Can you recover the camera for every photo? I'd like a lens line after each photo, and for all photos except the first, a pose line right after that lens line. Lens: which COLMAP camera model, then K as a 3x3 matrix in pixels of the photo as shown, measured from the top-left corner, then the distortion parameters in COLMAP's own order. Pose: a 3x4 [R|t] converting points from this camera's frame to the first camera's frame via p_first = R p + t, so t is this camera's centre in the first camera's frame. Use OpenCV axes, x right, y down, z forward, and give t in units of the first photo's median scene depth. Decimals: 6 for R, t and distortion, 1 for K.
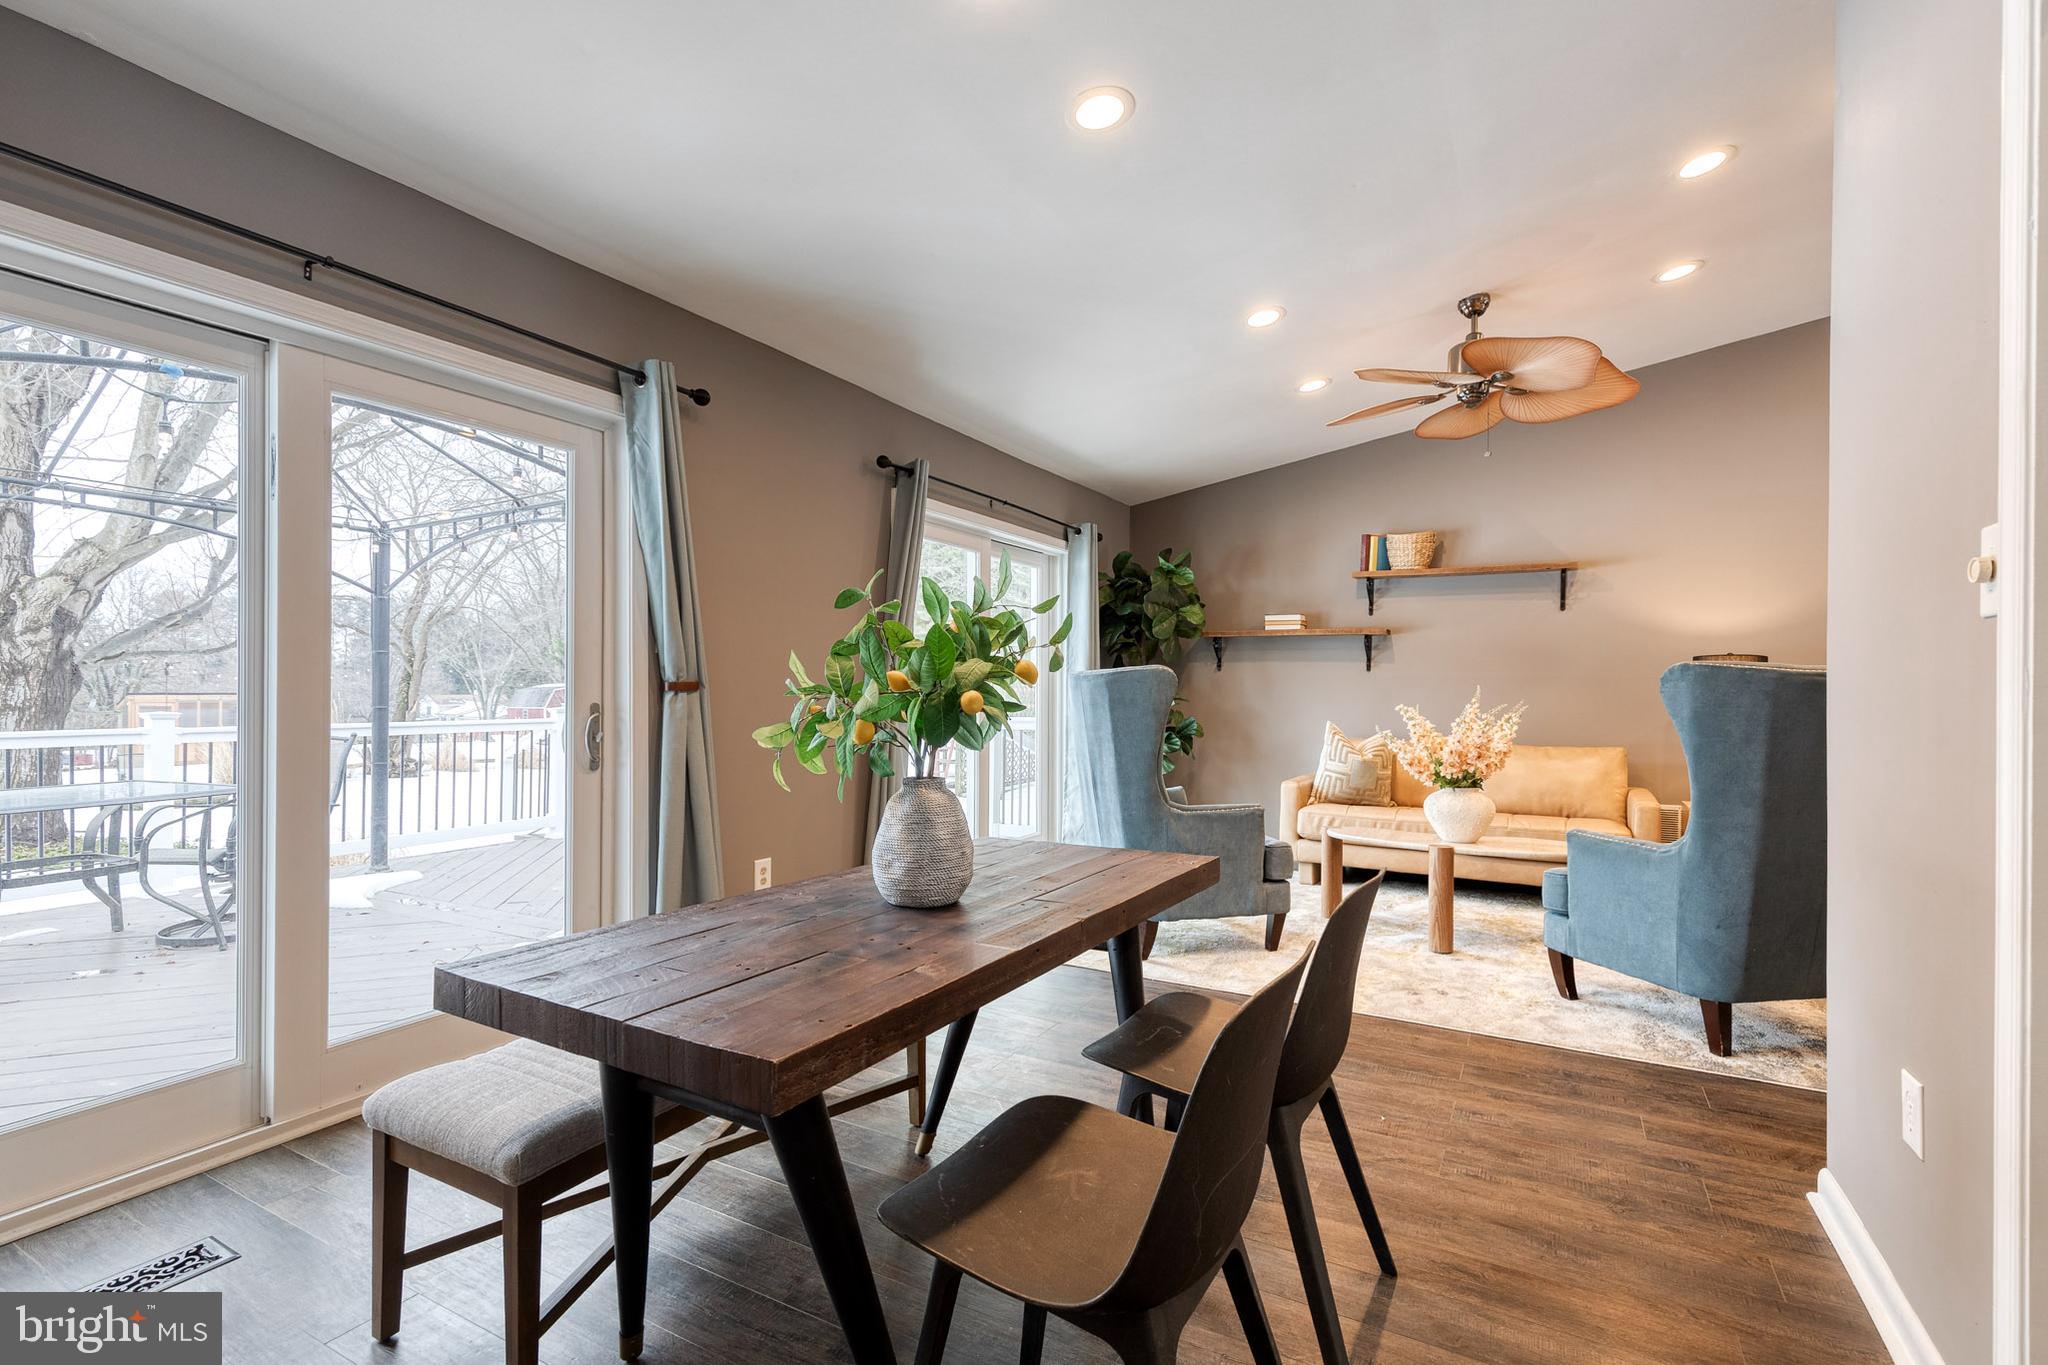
lens RADIAL K [[933.8, 0, 1040.2], [0, 933.8, 691.9], [0, 0, 1]] dist [0.008002, -0.003043]
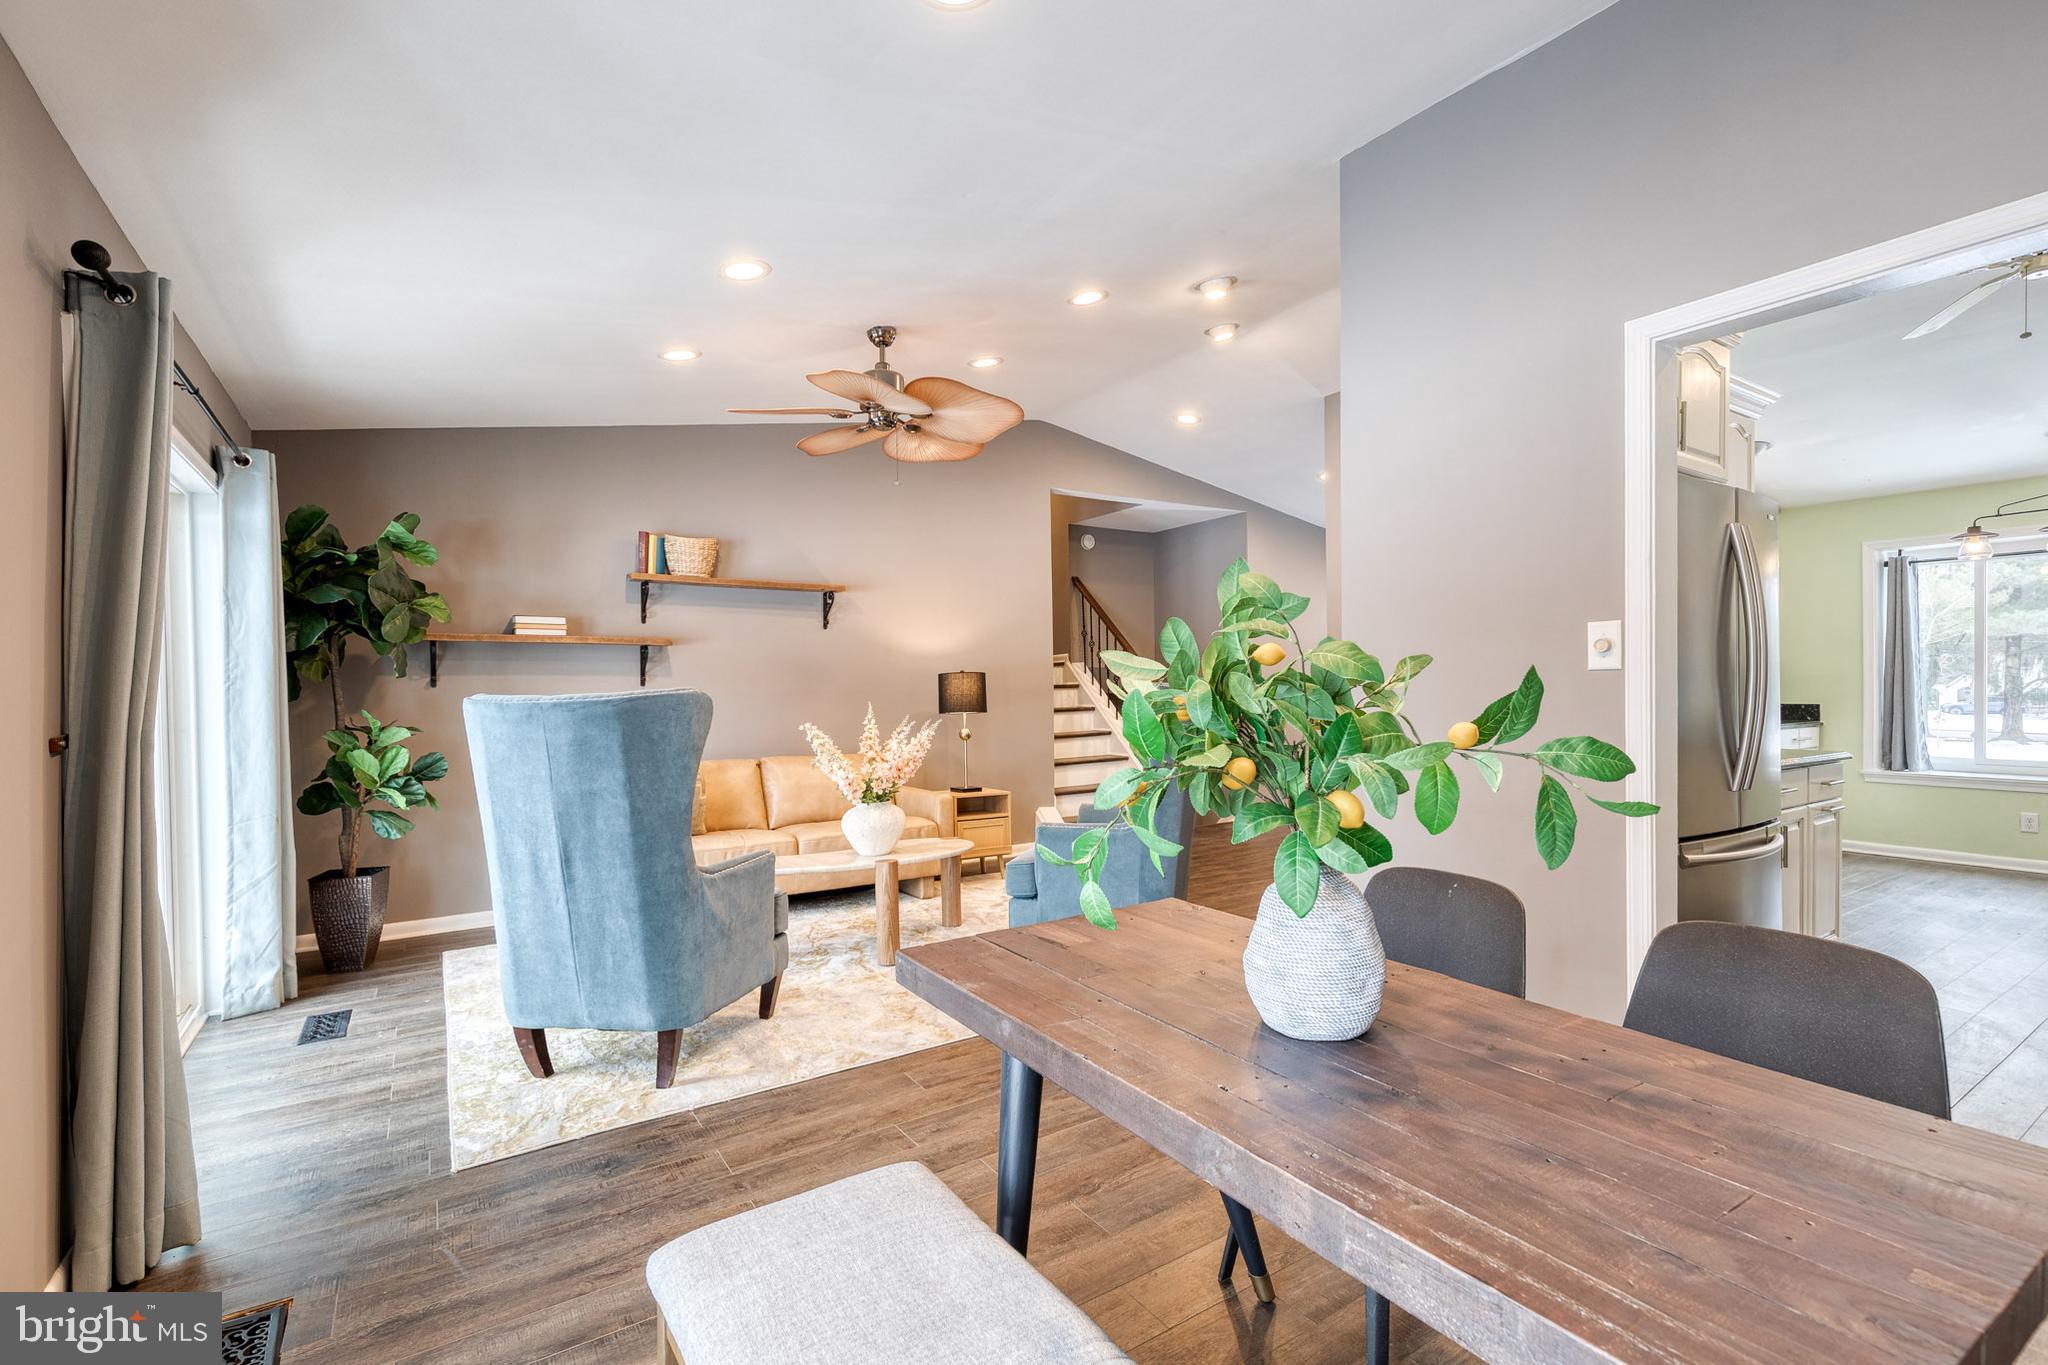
lens RADIAL K [[933.8, 0, 1042.3], [0, 933.8, 698.0], [0, 0, 1]] dist [0.008002, -0.003043]
pose [[0.453021, -0.021643, 0.891237, -0.272911], [0.020442, 0.999695, 0.013886, -0.015664], [-0.891266, 0.011928, 0.453325, 0.264824]]
